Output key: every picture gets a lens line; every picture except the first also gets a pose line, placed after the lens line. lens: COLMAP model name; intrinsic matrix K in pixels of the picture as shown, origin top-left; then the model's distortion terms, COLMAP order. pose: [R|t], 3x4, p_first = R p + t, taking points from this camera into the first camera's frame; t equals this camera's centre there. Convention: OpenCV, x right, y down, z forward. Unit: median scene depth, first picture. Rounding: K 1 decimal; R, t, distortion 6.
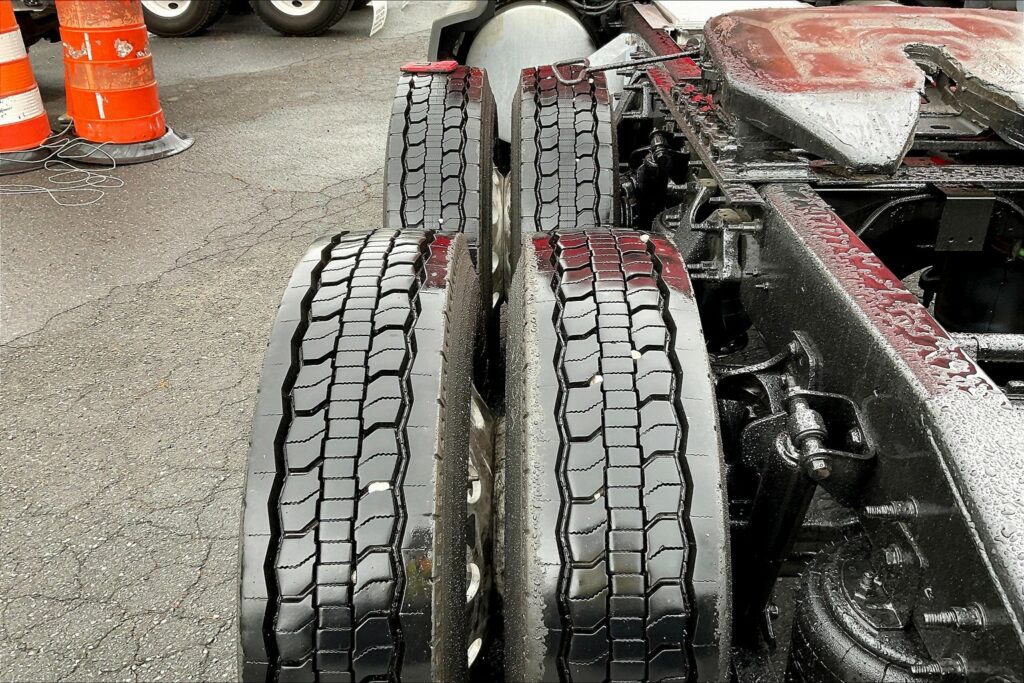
lens RADIAL K [[849.4, 0, 512.0], [0, 849.4, 341.5], [0, 0, 1]] dist [0.082932, -0.140993]
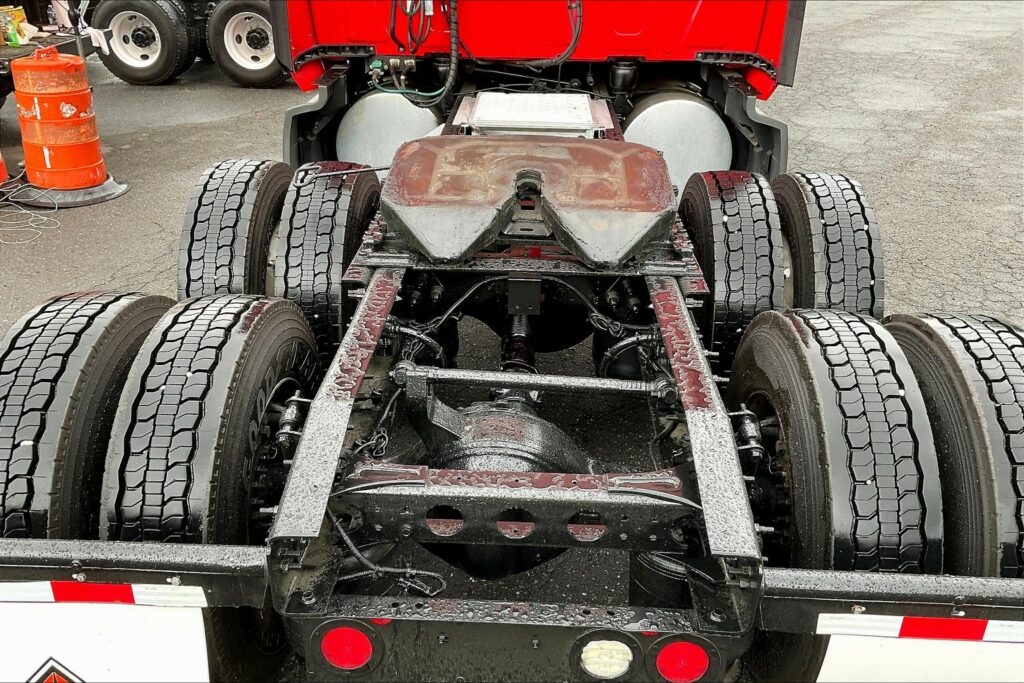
lens RADIAL K [[849.4, 0, 512.0], [0, 849.4, 341.5], [0, 0, 1]] dist [0.082932, -0.140993]
pose [[0.999536, 0.029562, -0.007276, 0.173038], [-0.029791, 0.998988, -0.033711, -0.002649], [0.006272, 0.033912, 0.999405, -0.161051]]
